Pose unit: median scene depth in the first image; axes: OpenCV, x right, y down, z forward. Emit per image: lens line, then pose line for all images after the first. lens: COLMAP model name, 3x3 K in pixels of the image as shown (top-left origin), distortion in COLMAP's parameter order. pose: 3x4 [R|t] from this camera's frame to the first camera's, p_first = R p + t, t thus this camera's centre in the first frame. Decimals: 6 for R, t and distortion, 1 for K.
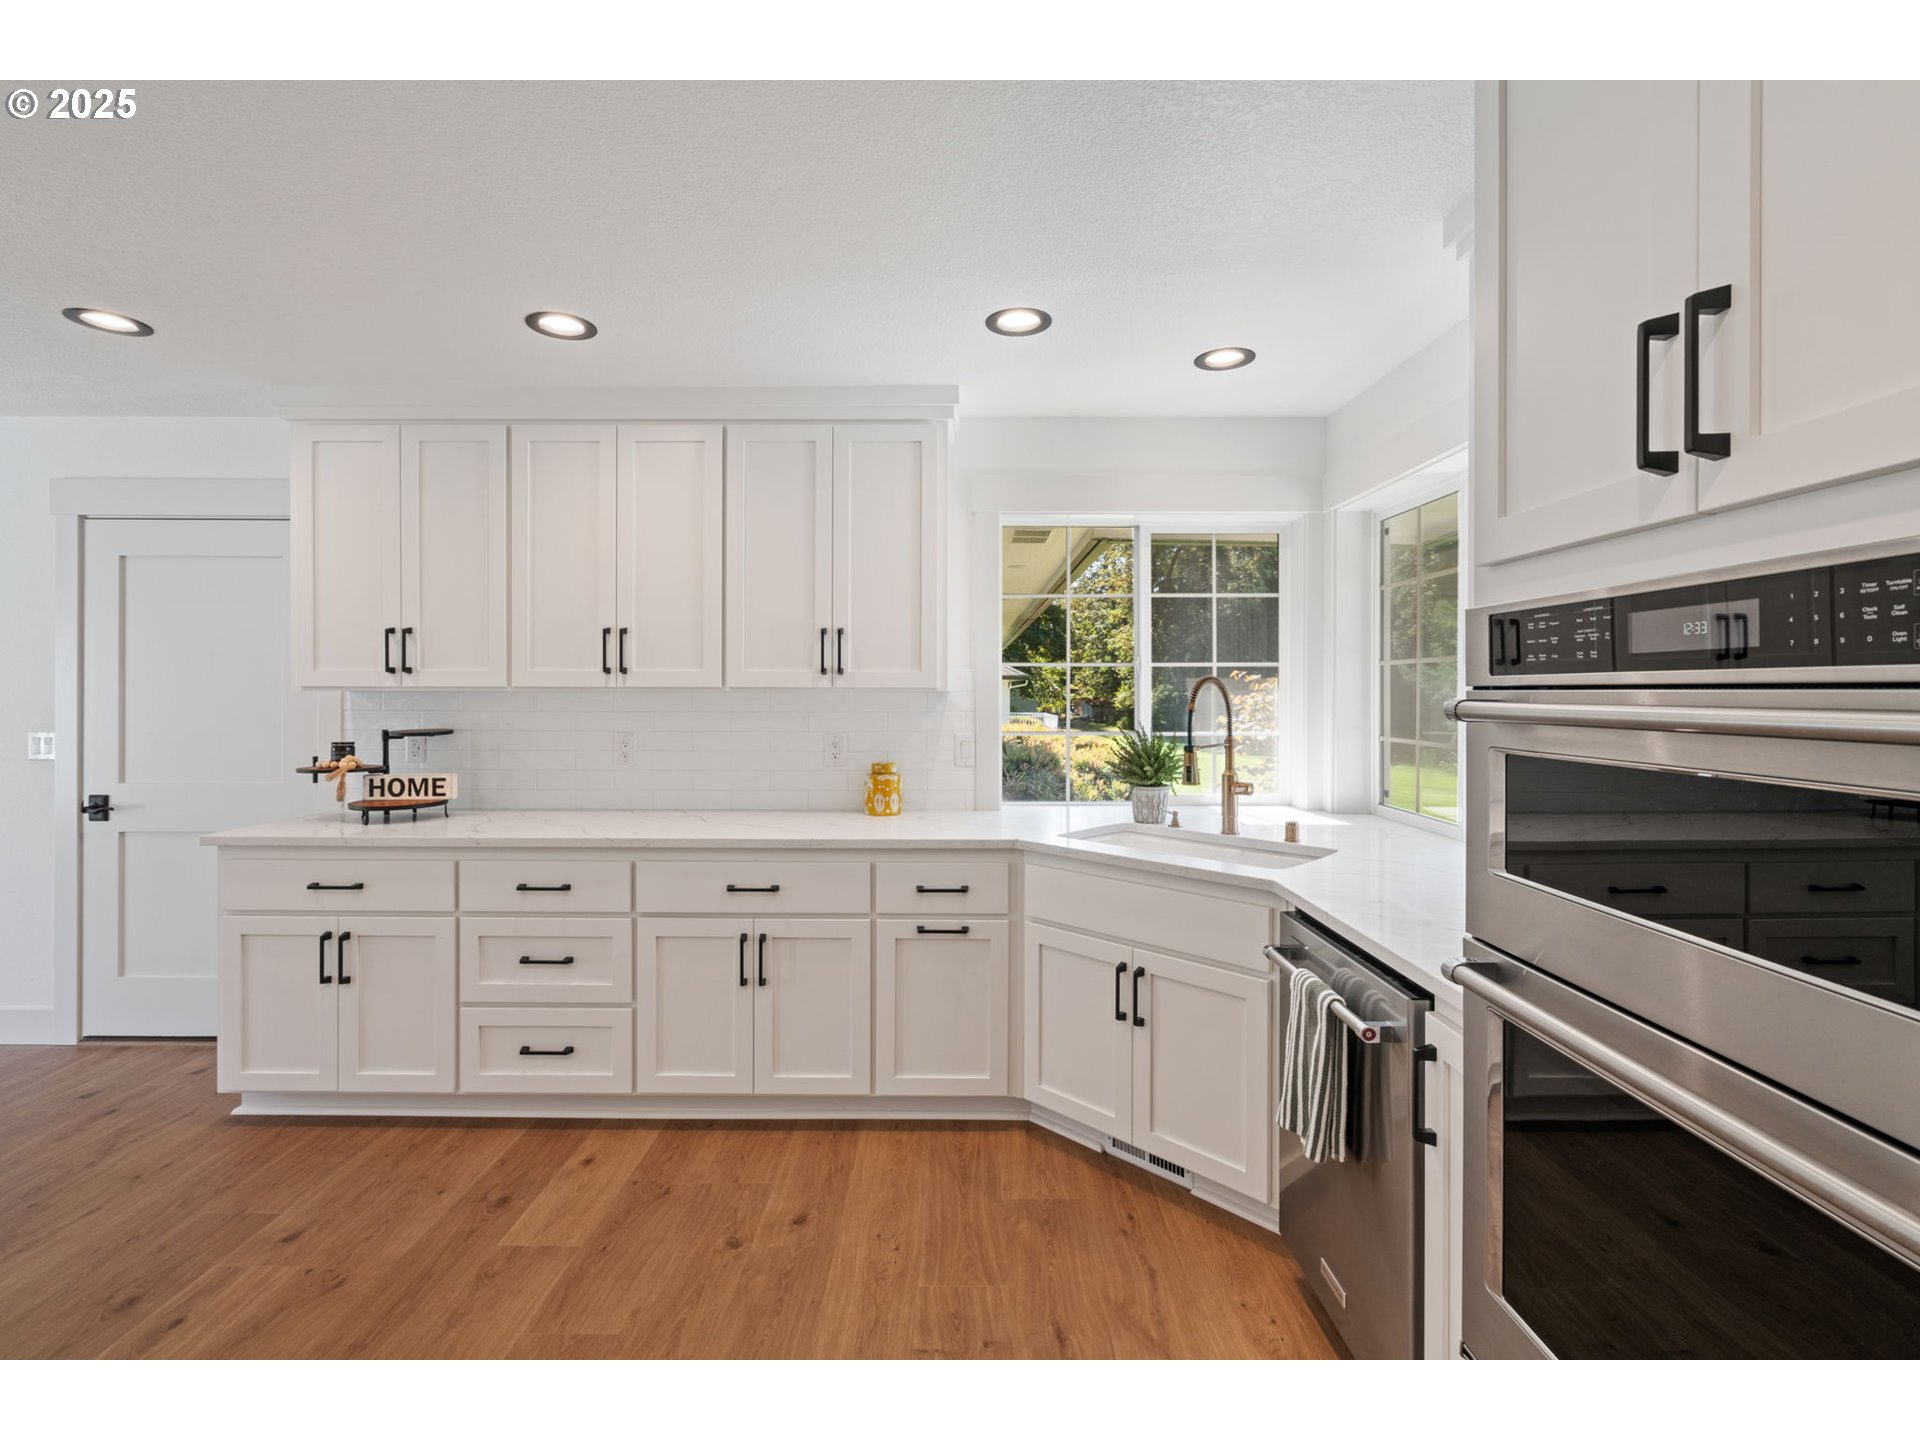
lens RADIAL K [[864.3, 0, 961.9], [0, 864.3, 710.4], [0, 0, 1]] dist [0.001323, 0.000208]
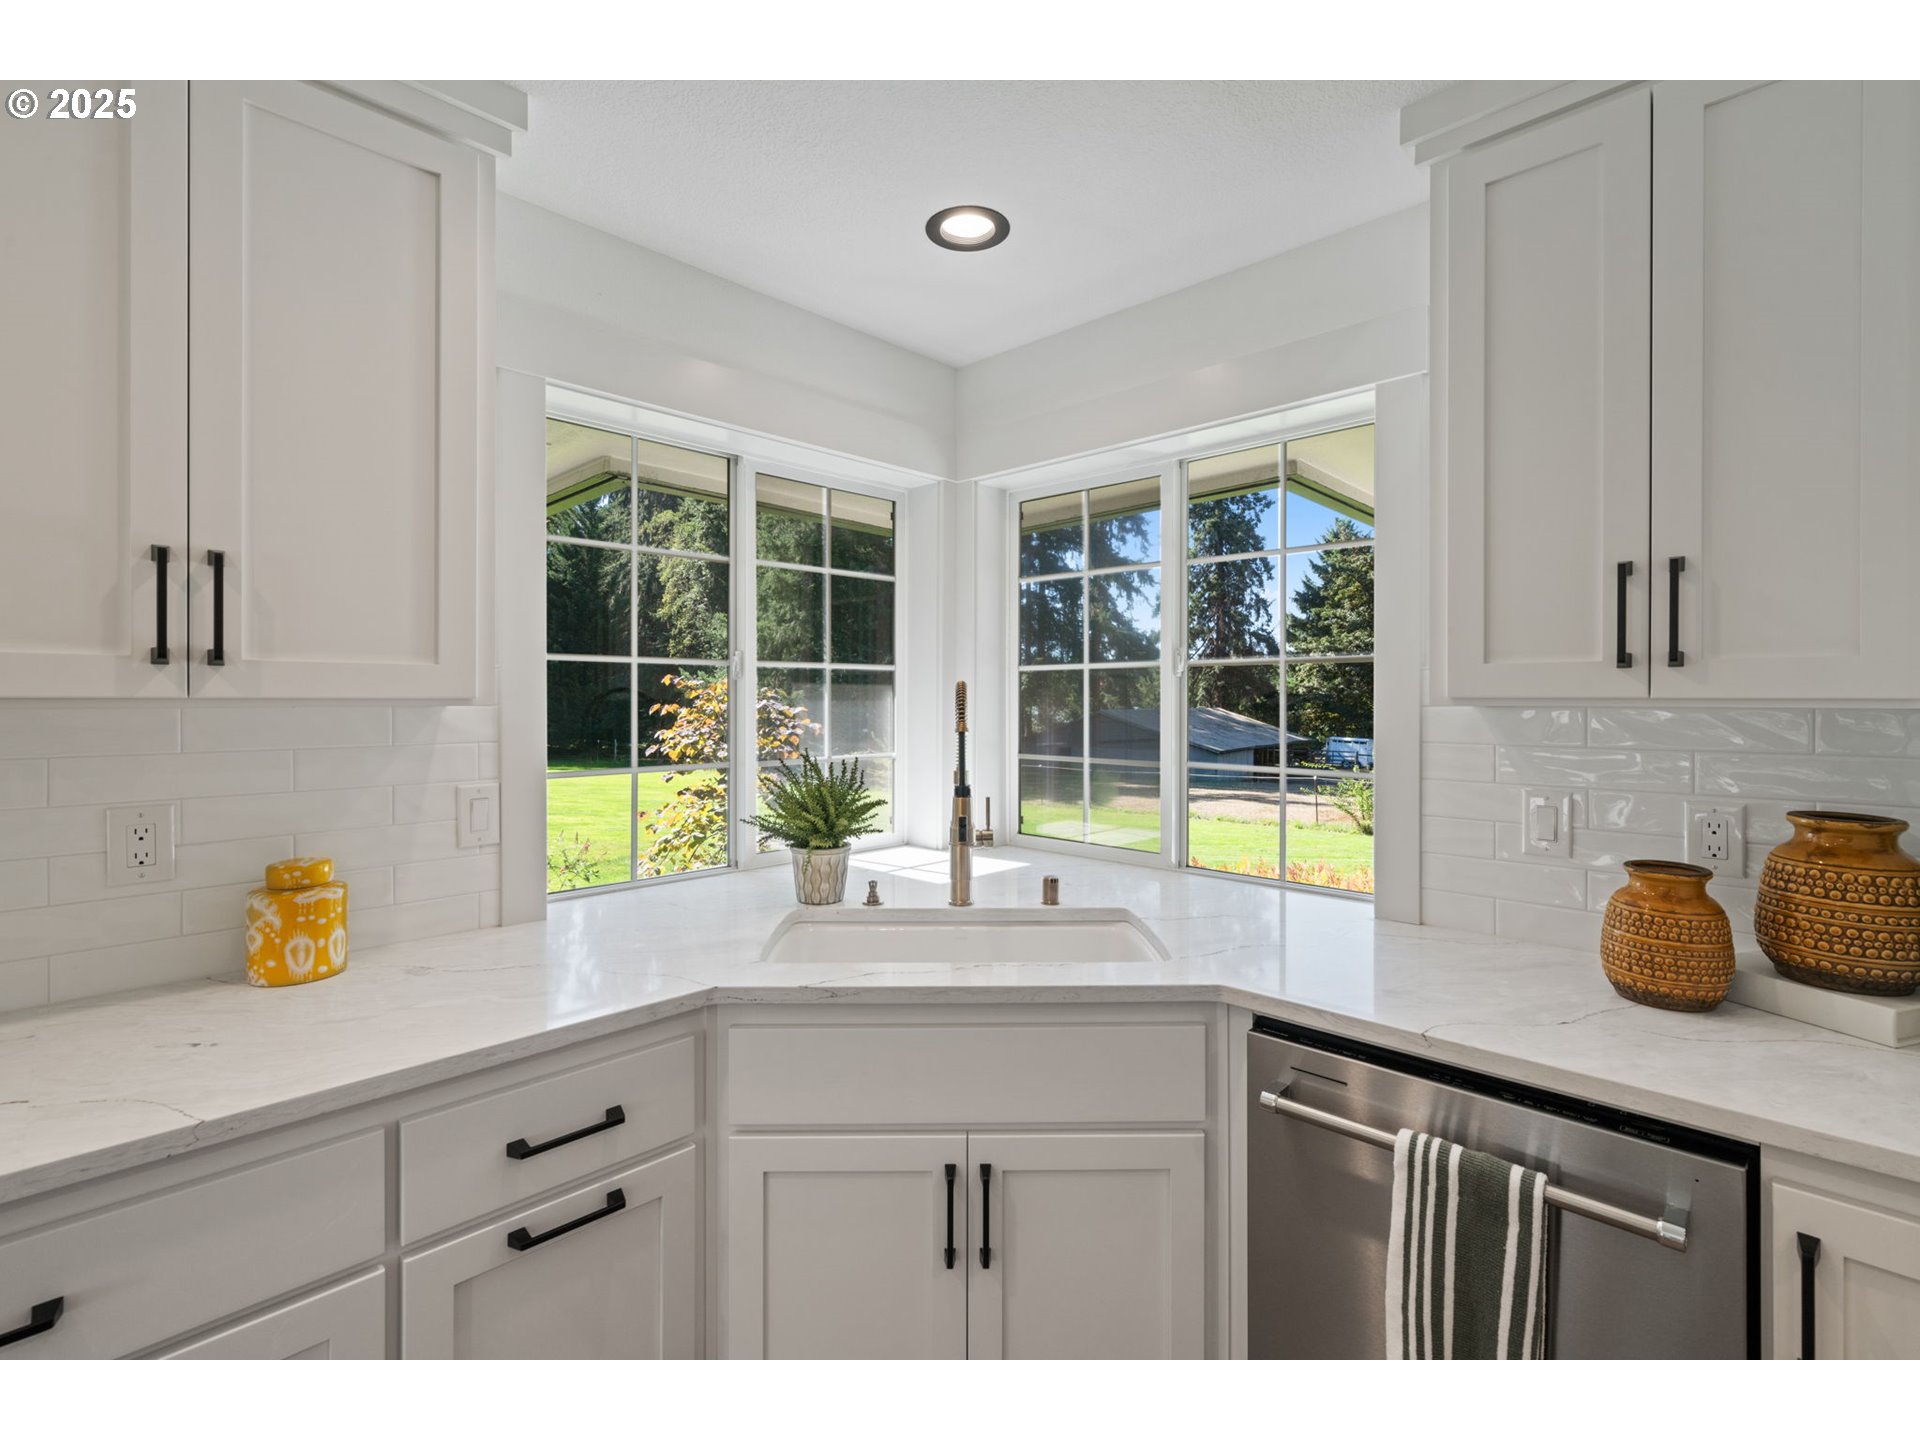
lens RADIAL K [[864.3, 0, 961.9], [0, 864.3, 710.4], [0, 0, 1]] dist [0.001323, 0.000208]
pose [[0.703353, -0.009618, 0.710776, -0.182270], [0.012102, 0.999926, 0.001554, -0.017209], [-0.710738, 0.007509, 0.703417, 0.466658]]
